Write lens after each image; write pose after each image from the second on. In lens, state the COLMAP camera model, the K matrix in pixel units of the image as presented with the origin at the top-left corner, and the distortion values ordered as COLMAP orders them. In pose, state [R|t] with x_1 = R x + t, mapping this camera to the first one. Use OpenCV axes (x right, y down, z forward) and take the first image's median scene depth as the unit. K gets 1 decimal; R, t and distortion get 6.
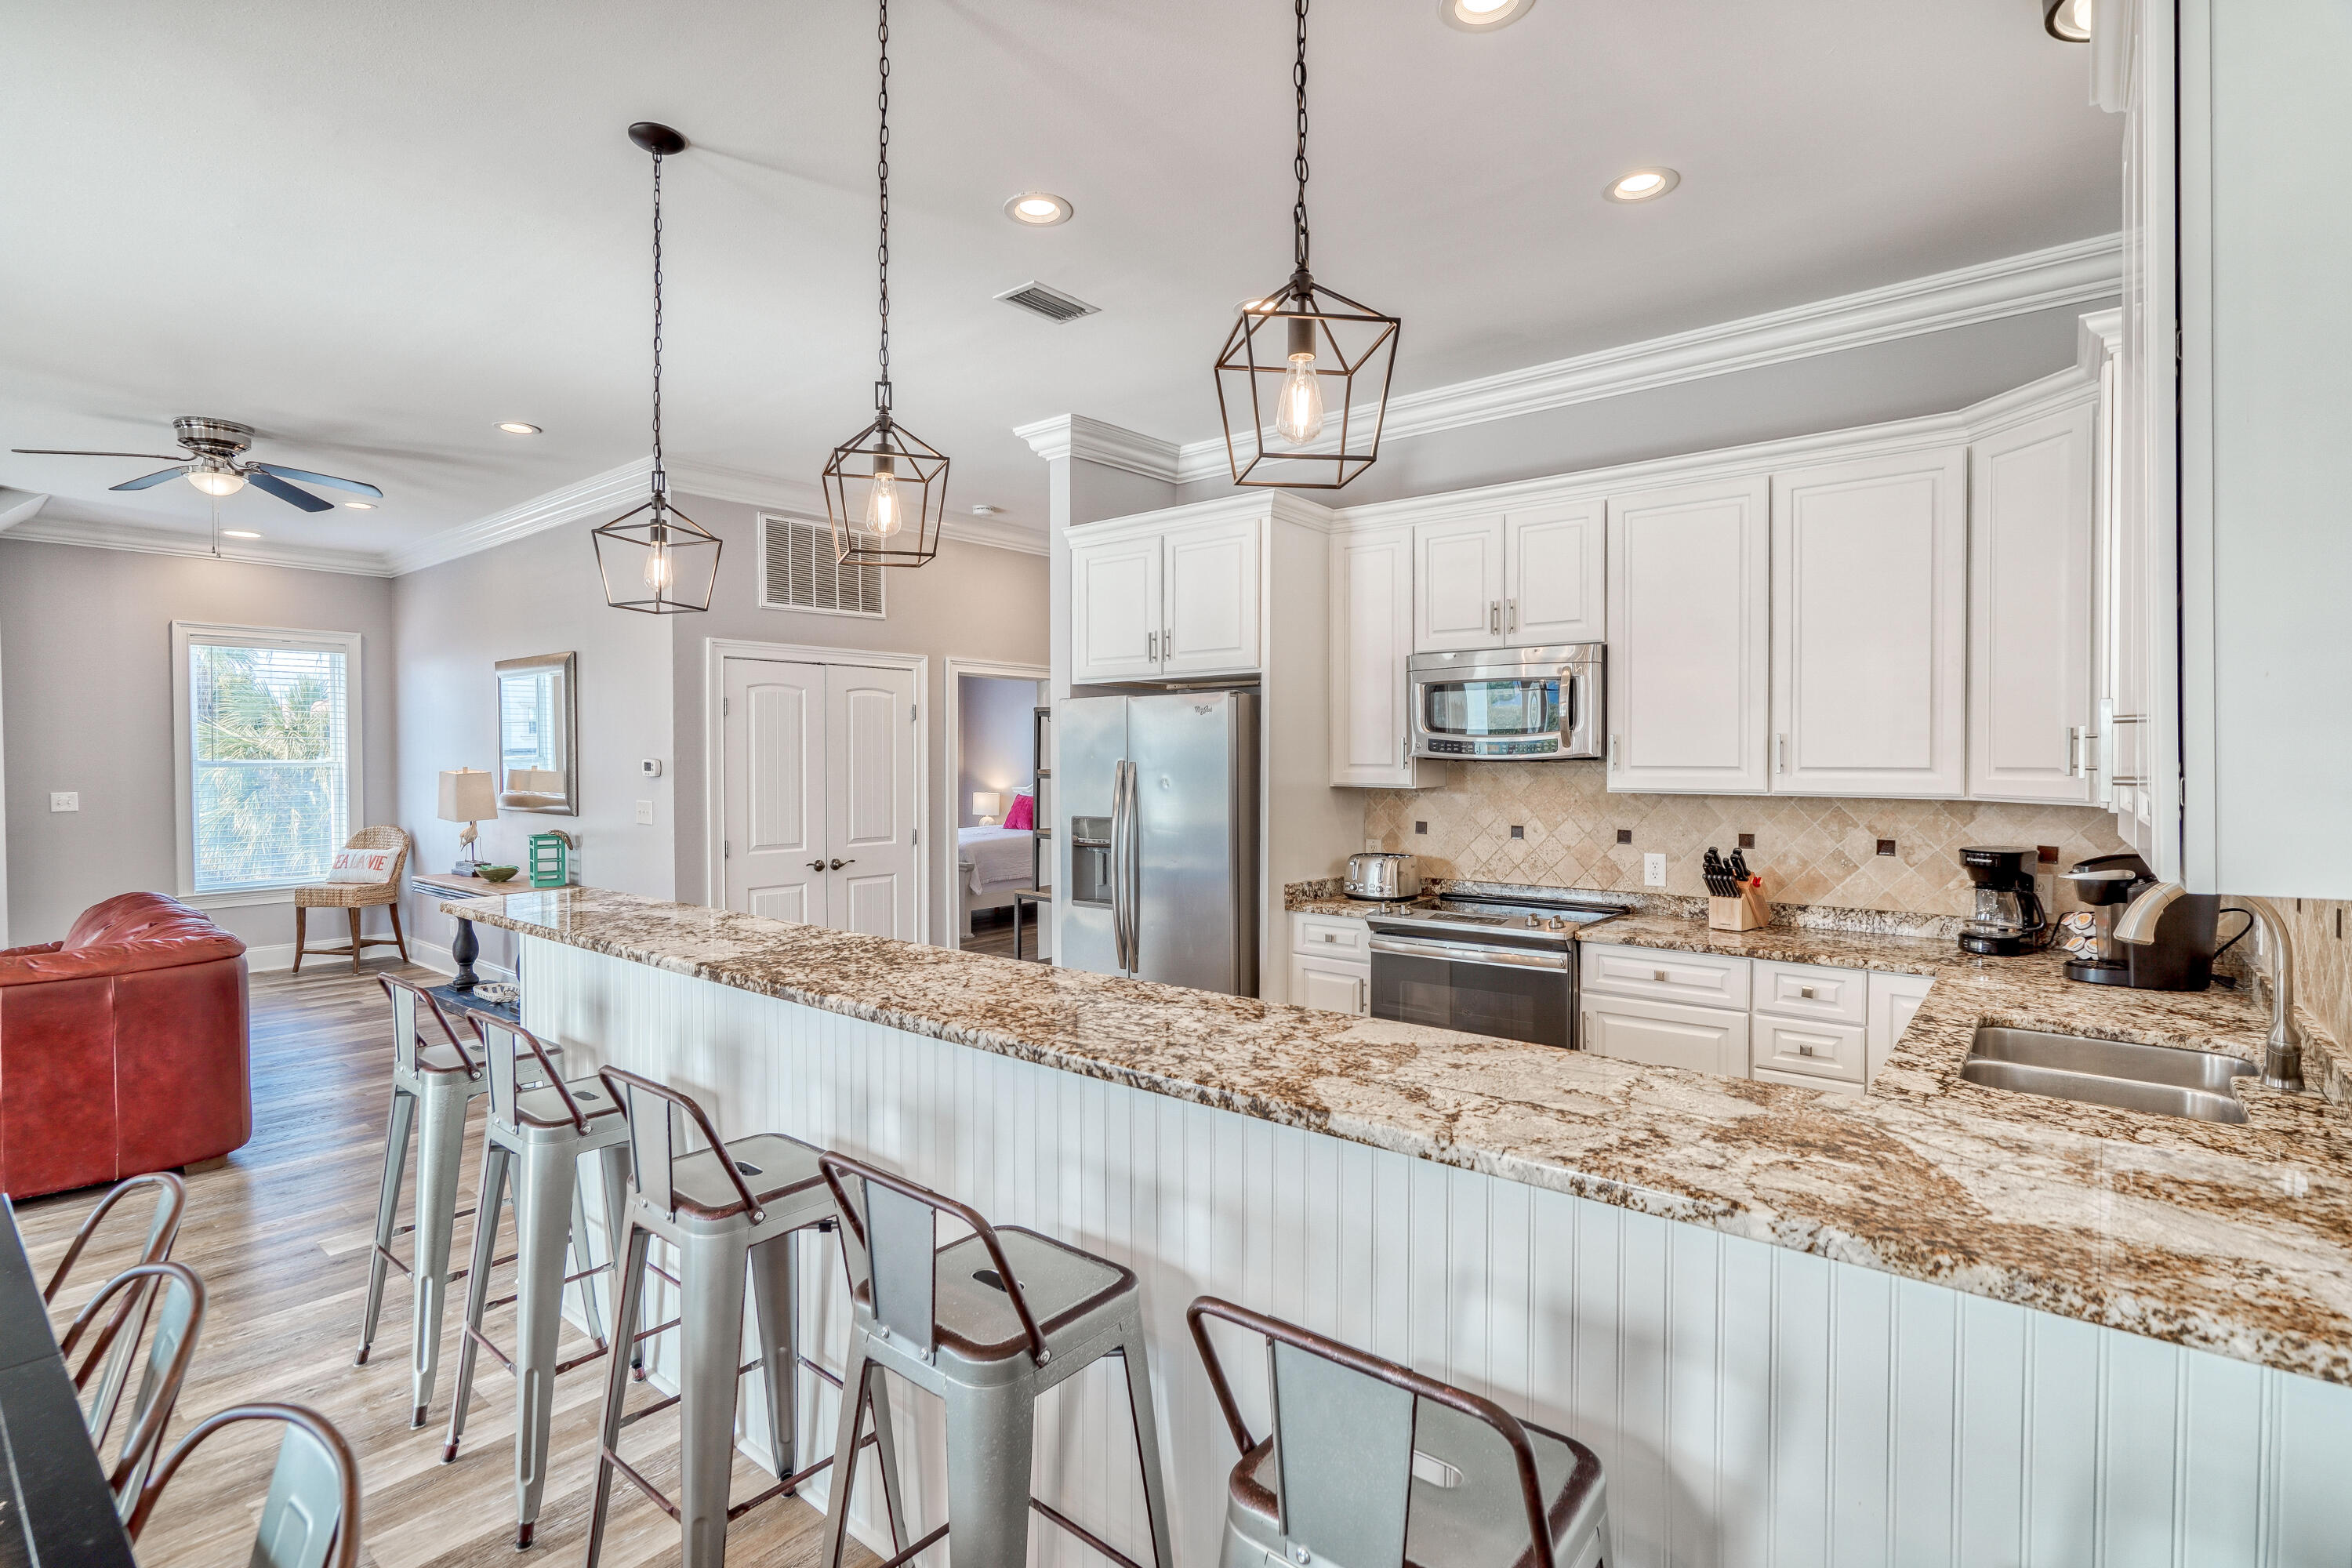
lens RADIAL K [[1128.9, 0, 1176.0], [0, 1128.9, 784.0], [0, 0, 1]] dist [-0.031621, 0.012962]
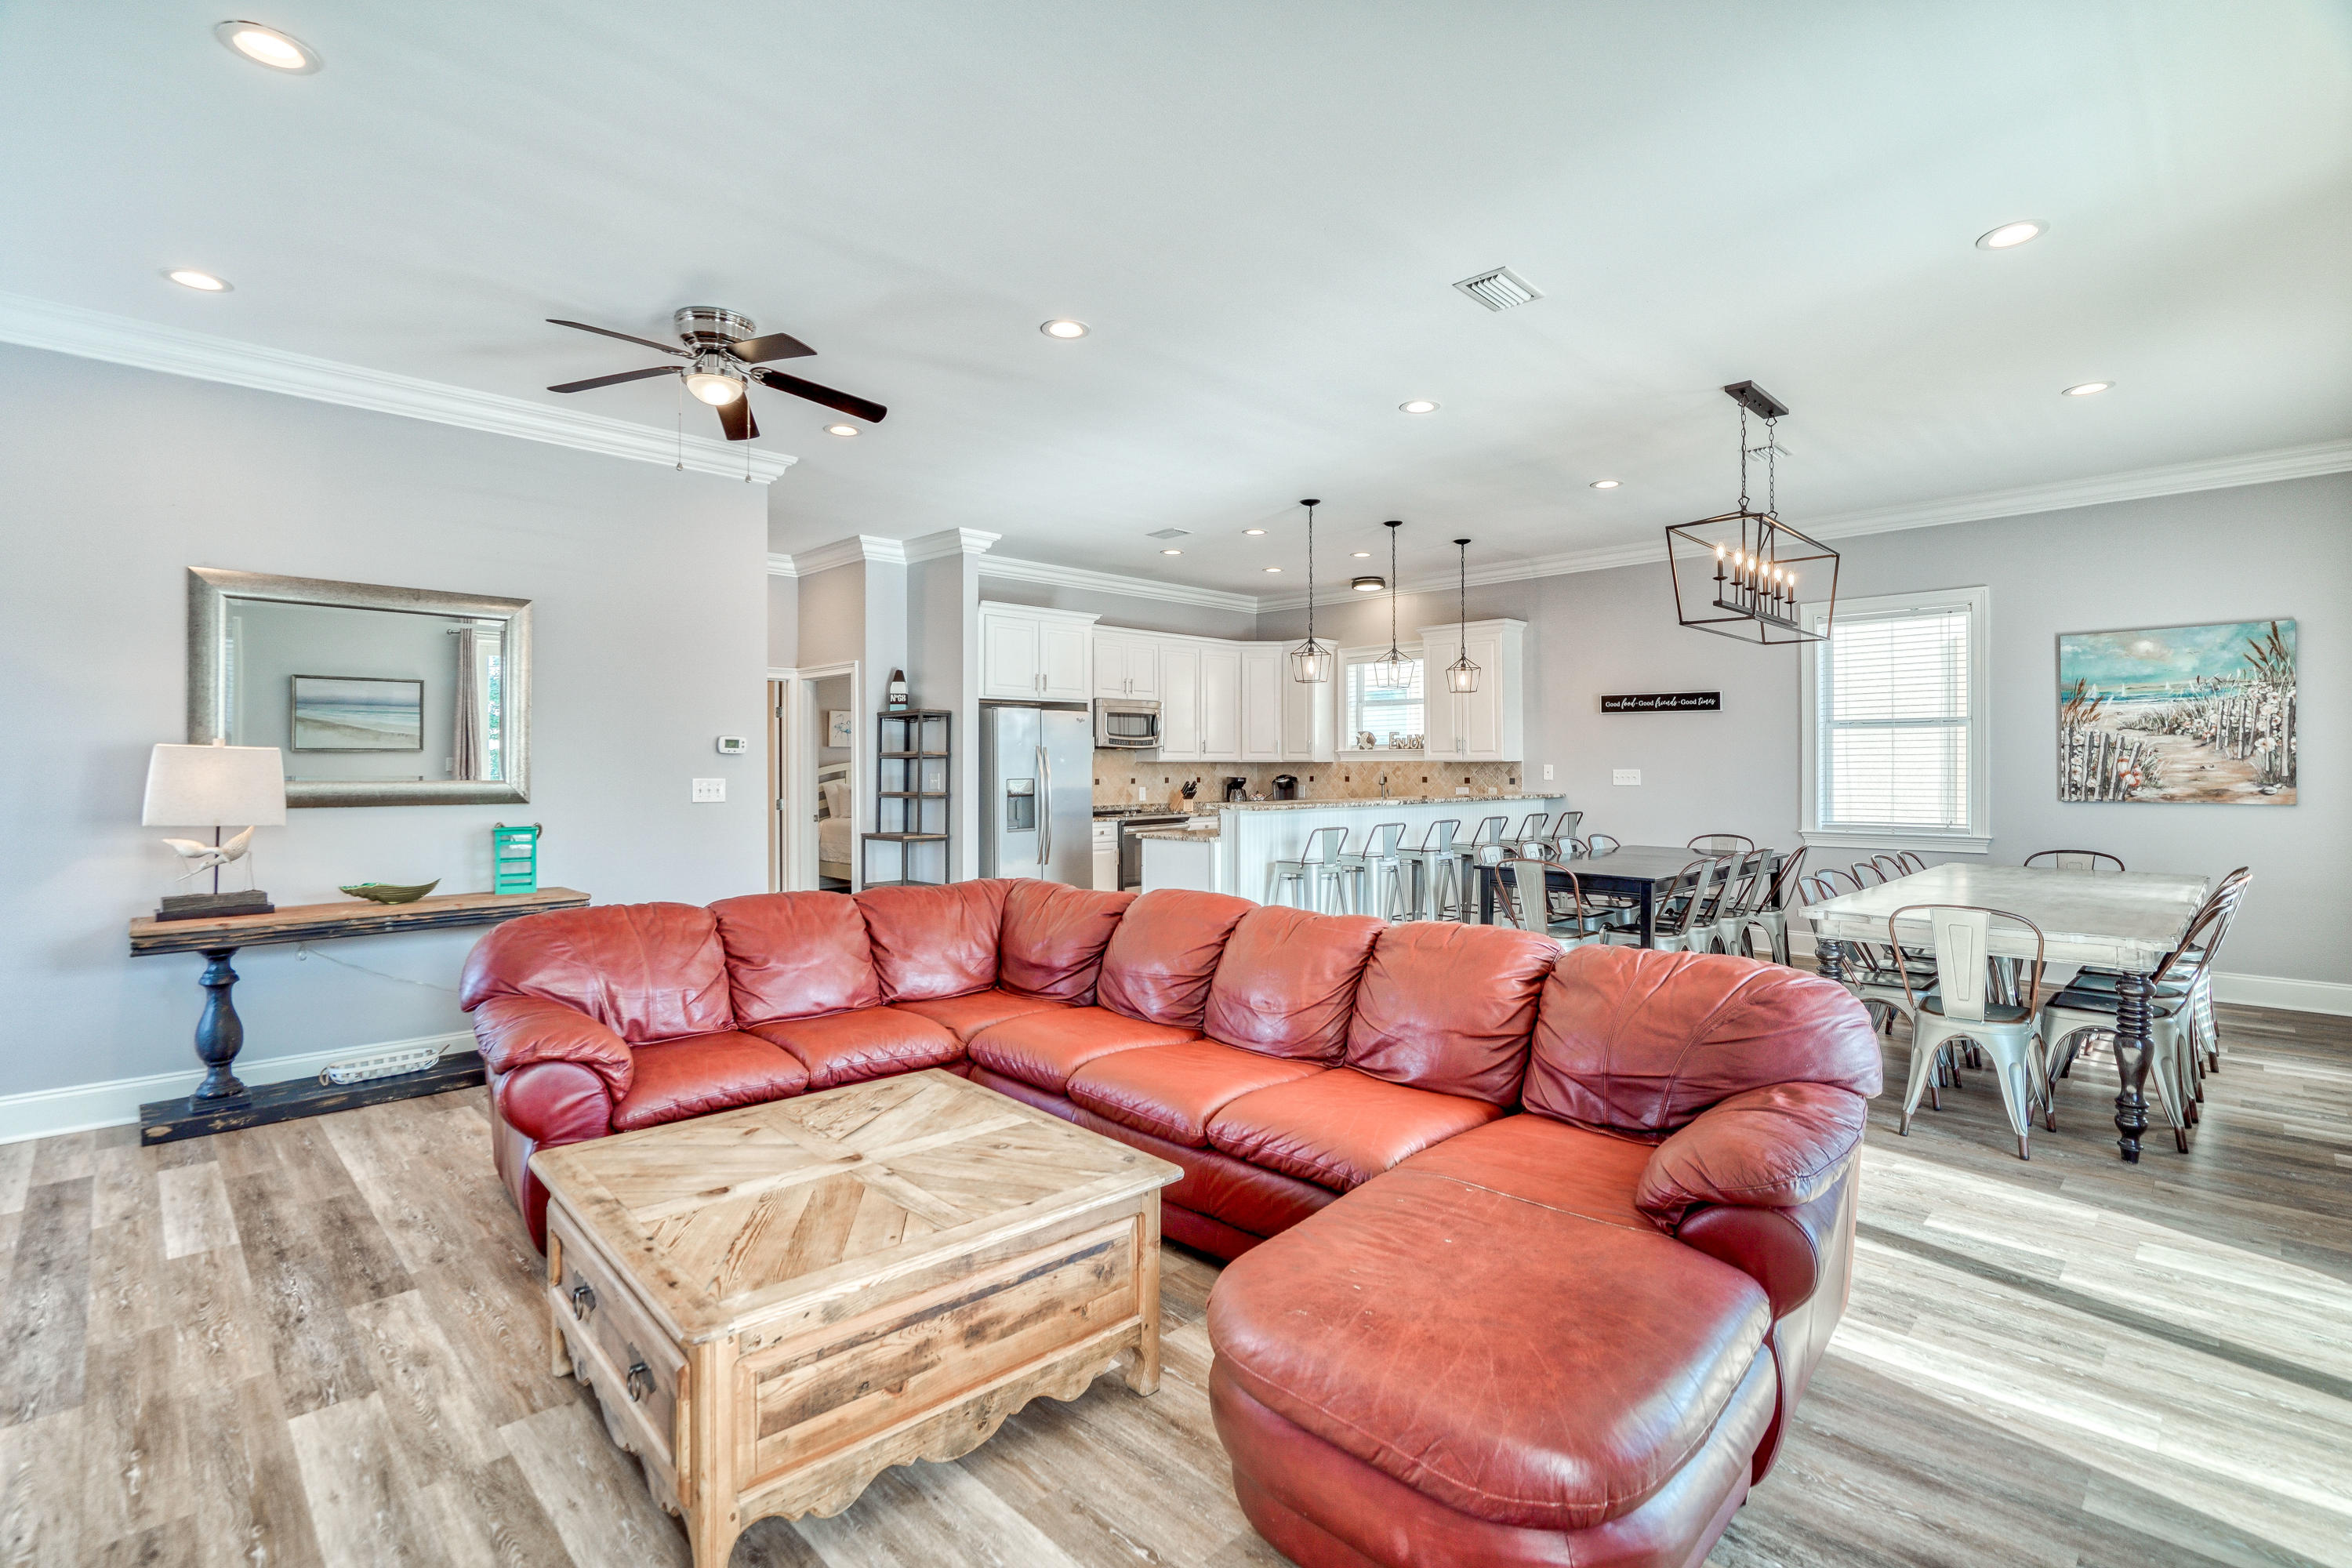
lens RADIAL K [[1096.2, 0, 1175.8], [0, 1096.2, 768.2], [0, 0, 1]] dist [-0.025815, 0.006349]
pose [[0.095672, -0.001688, 0.995412, -1.864289], [0.026278, 0.999654, -0.000831, 0.022715], [-0.995066, 0.026237, 0.095683, 0.675920]]
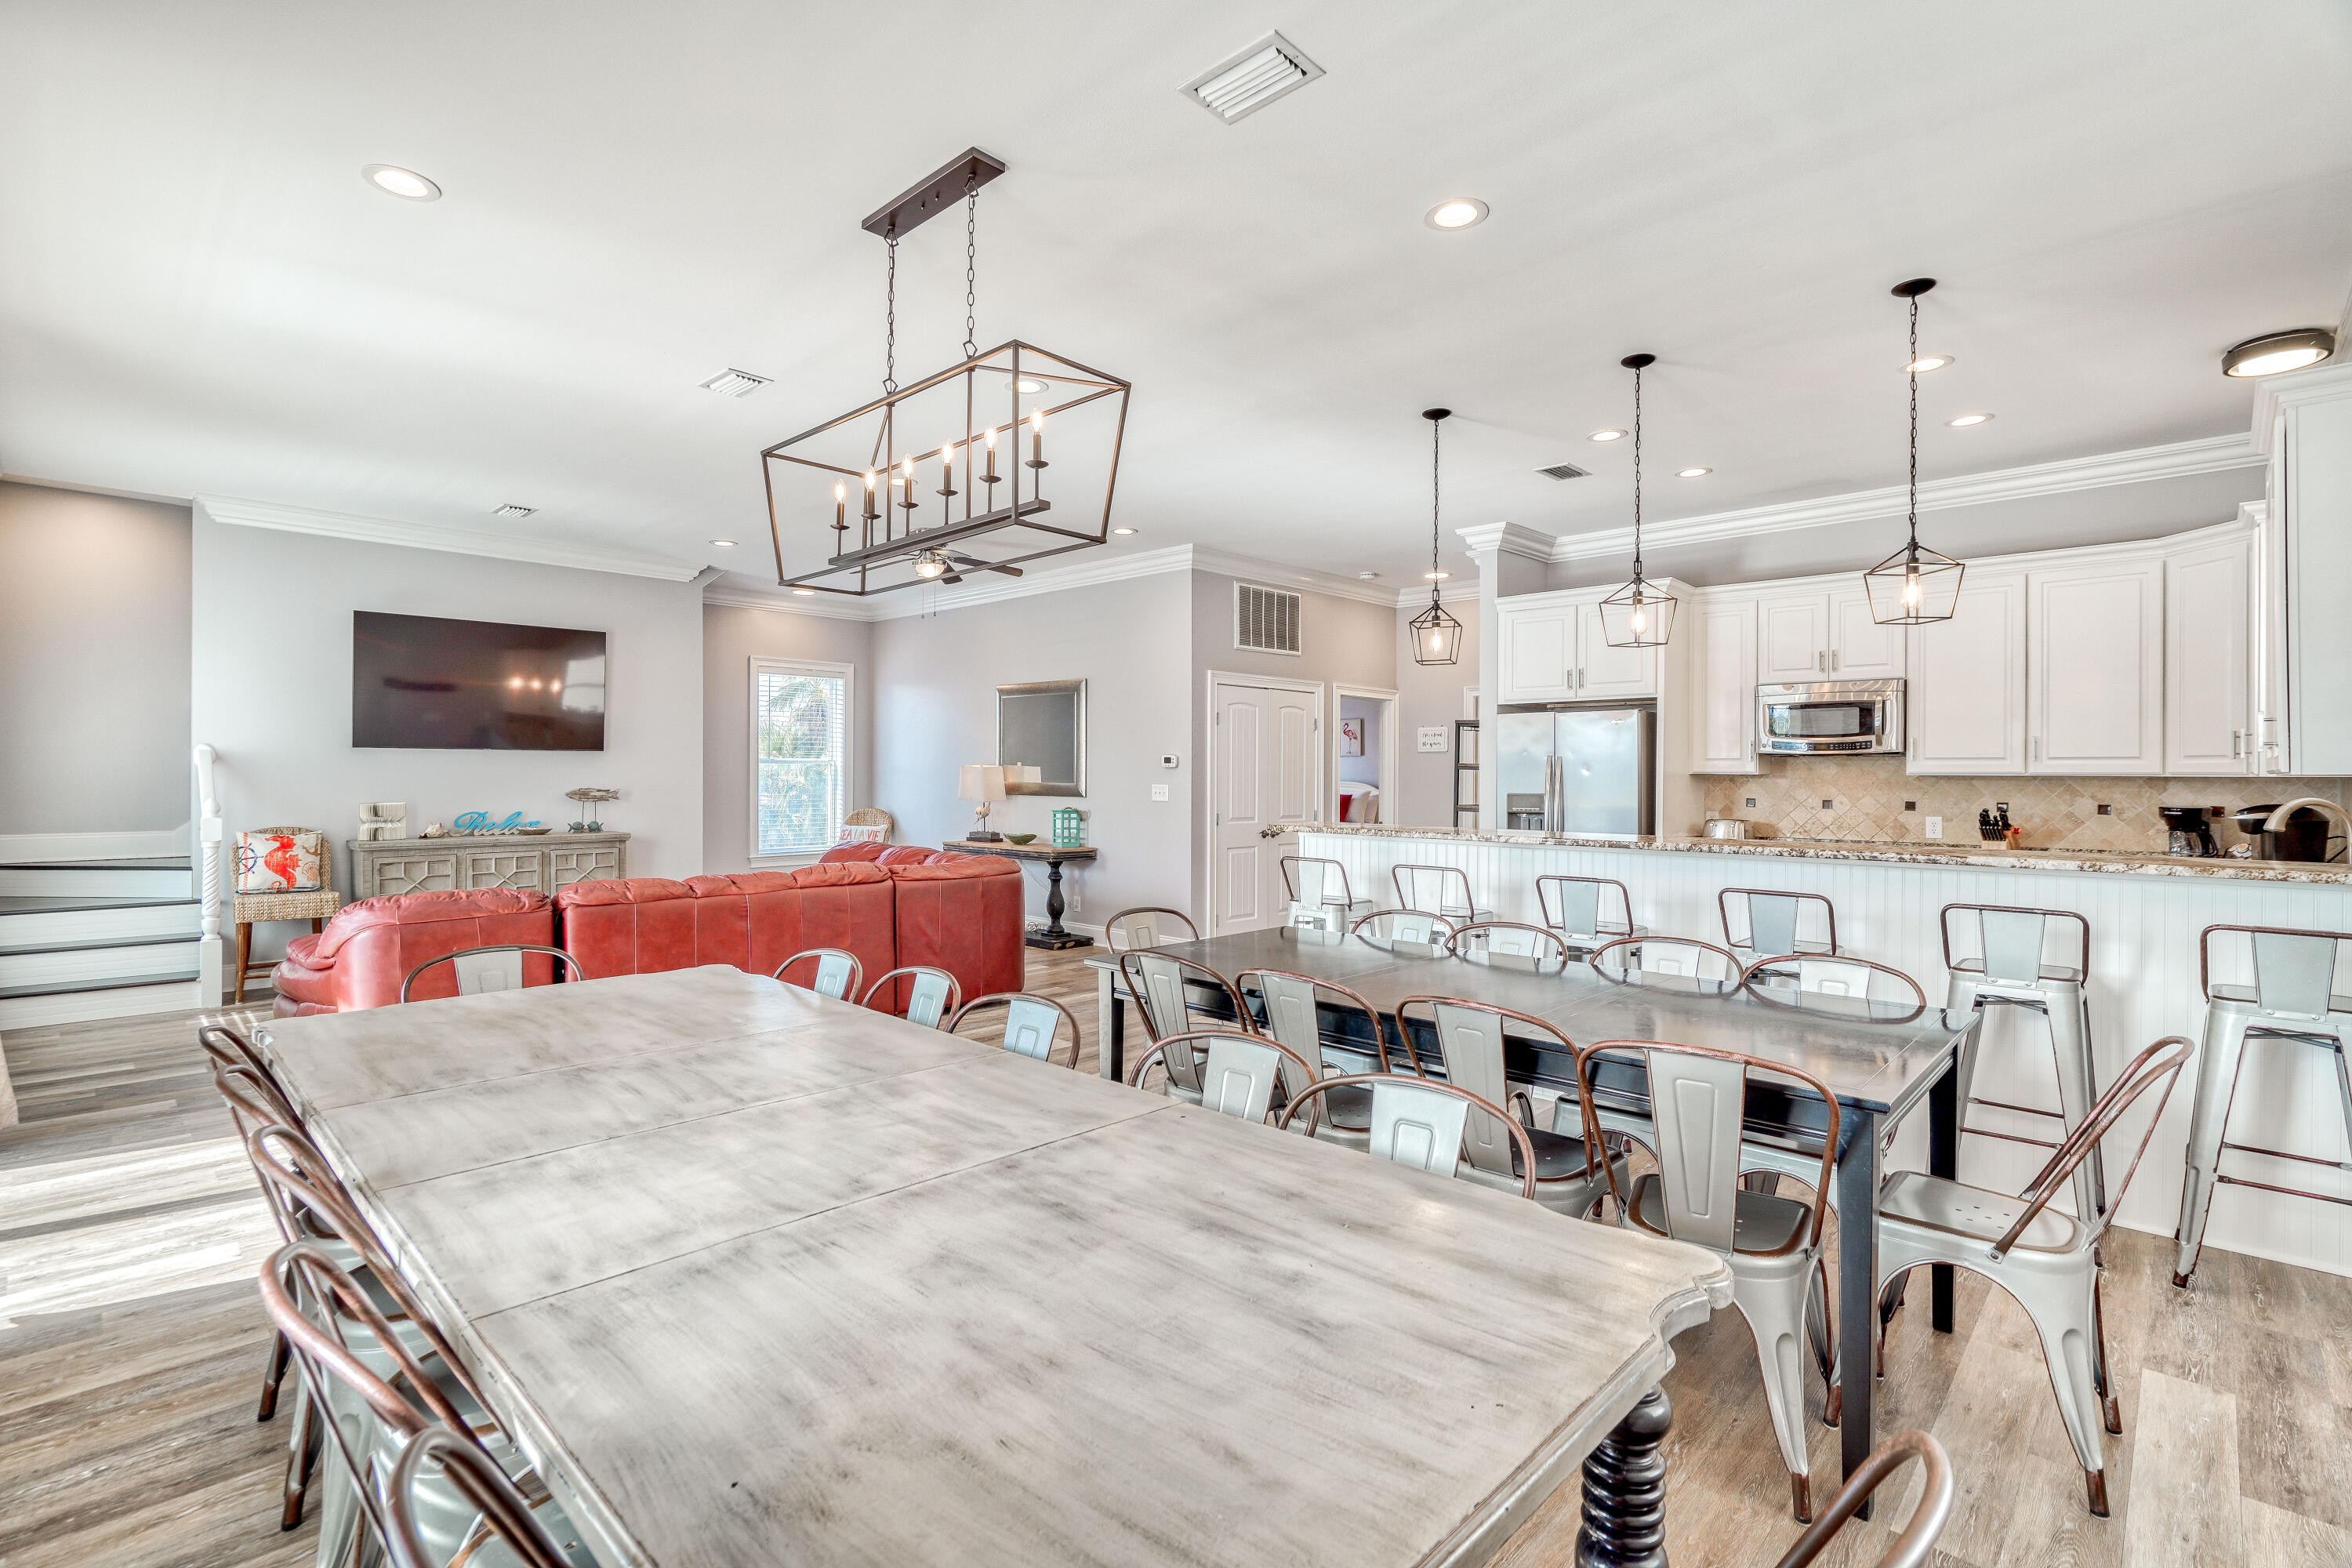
lens RADIAL K [[1104.1, 0, 1180.8], [0, 1104.1, 780.3], [0, 0, 1]] dist [-0.018346, 0.006175]
pose [[0.996899, 0.006796, -0.078397, -0.452747], [-0.008198, 0.999812, -0.017581, 0.045463], [0.078262, 0.018170, 0.996767, -0.532553]]
